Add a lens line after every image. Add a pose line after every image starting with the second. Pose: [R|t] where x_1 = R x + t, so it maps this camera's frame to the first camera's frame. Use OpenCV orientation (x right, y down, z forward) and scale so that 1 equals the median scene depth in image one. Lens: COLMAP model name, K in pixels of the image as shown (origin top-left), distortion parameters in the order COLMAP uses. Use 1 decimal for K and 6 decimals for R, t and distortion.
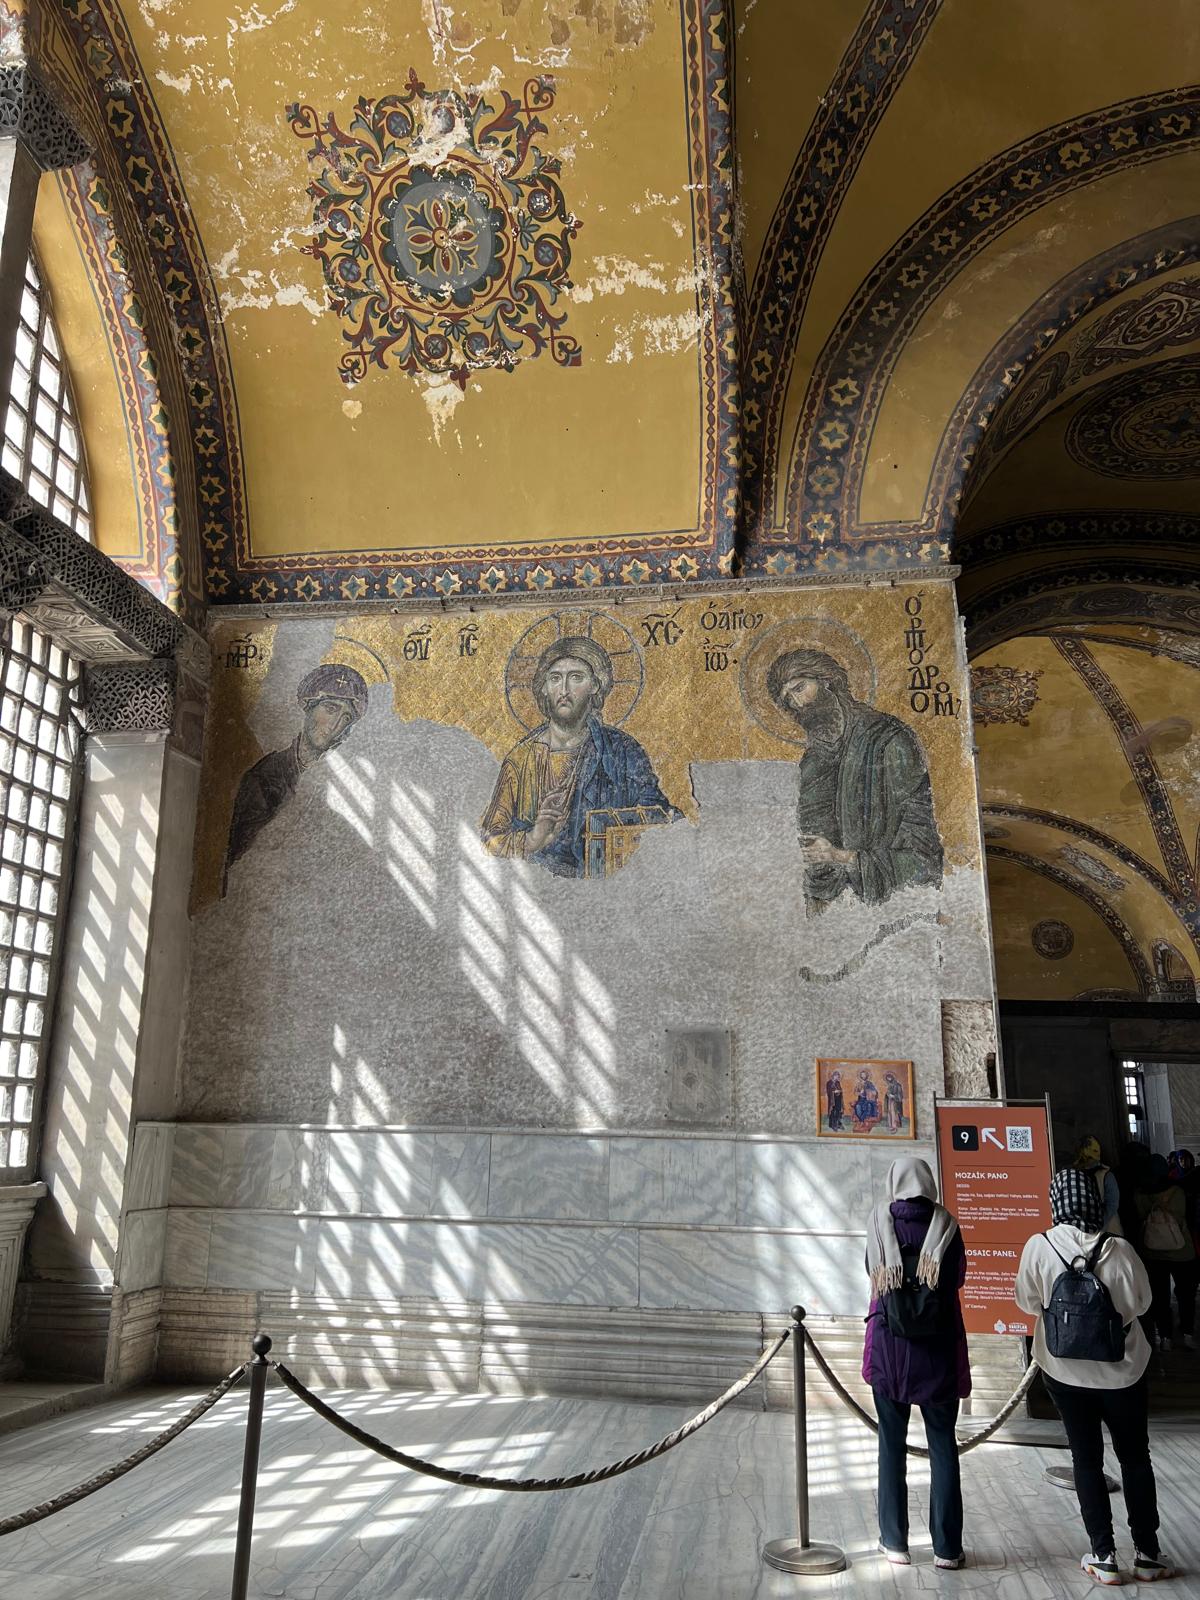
lens RADIAL K [[1106.0, 0, 597.8], [0, 1106.0, 796.3], [0, 0, 1]] dist [0.000518, -0.009564]
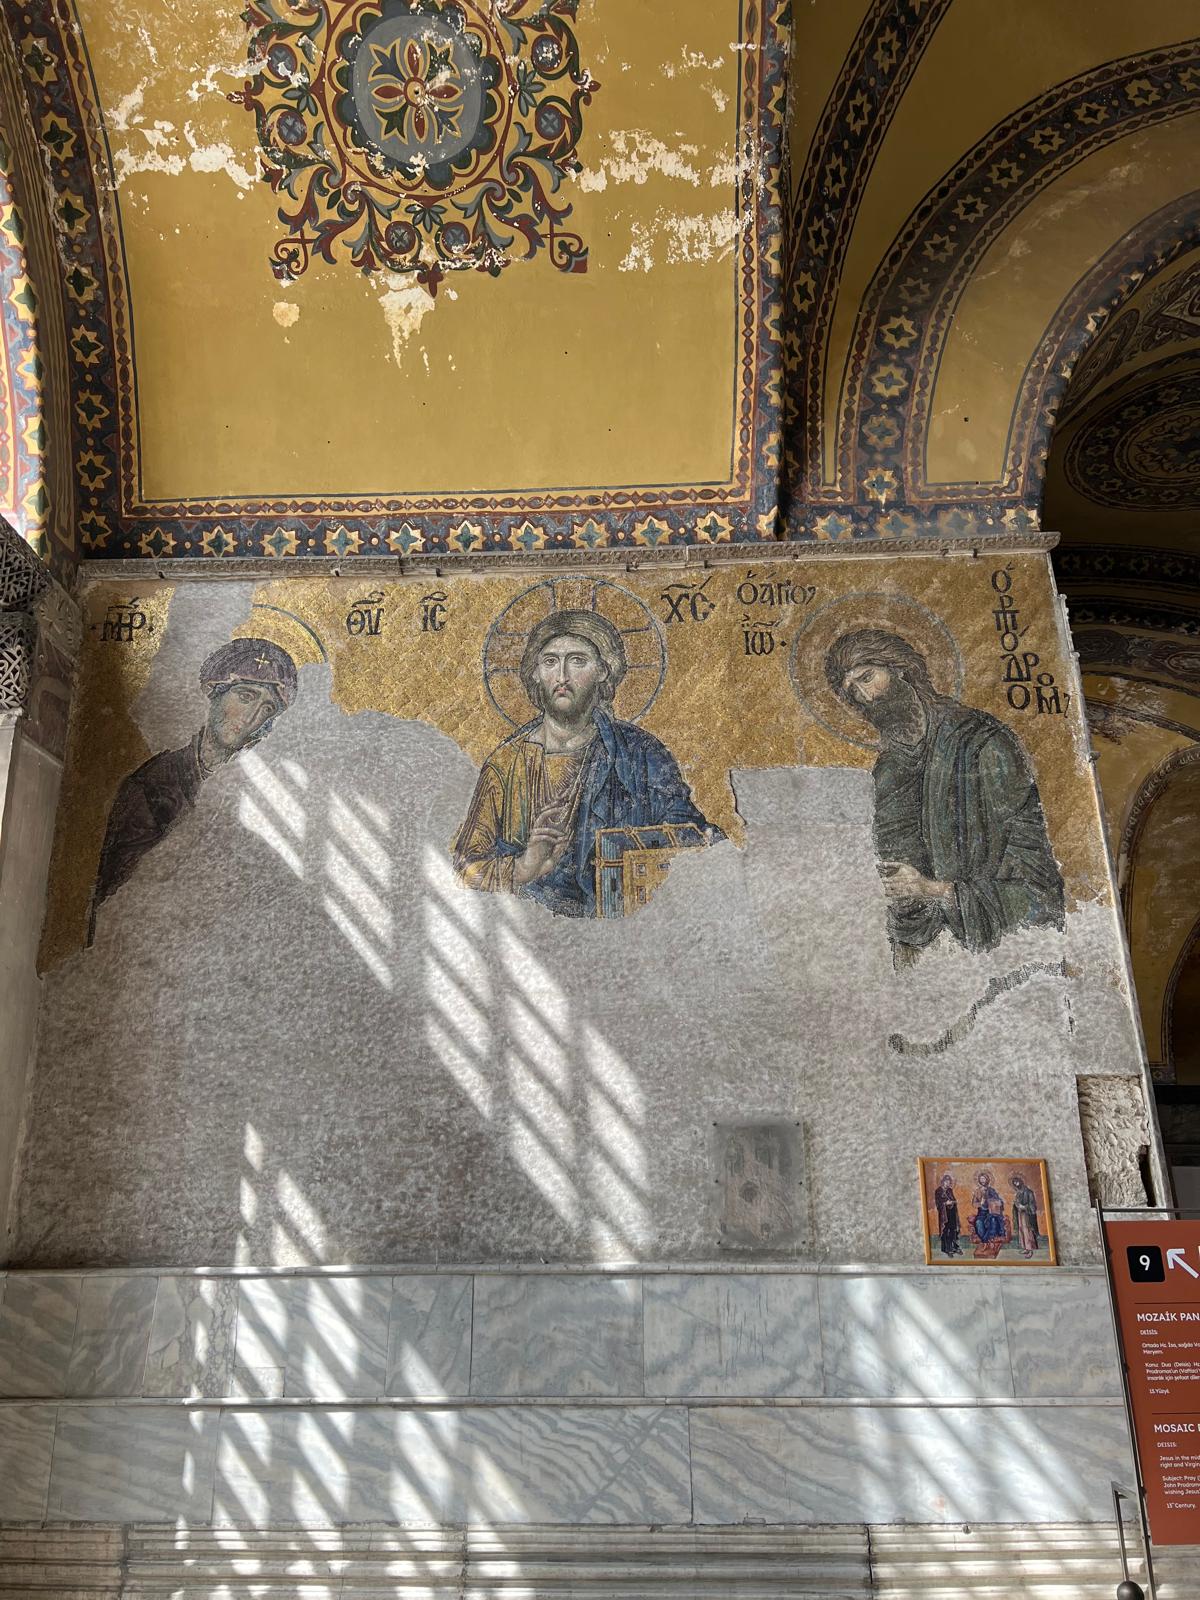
lens RADIAL K [[1136.7, 0, 601.5], [0, 1136.7, 804.9], [0, 0, 1]] dist [-0.002764, -0.002919]
pose [[0.993131, 0.015414, 0.115989, -0.095632], [-0.007205, 0.997460, -0.070862, 0.050216], [-0.116786, 0.069539, 0.990720, 0.225165]]
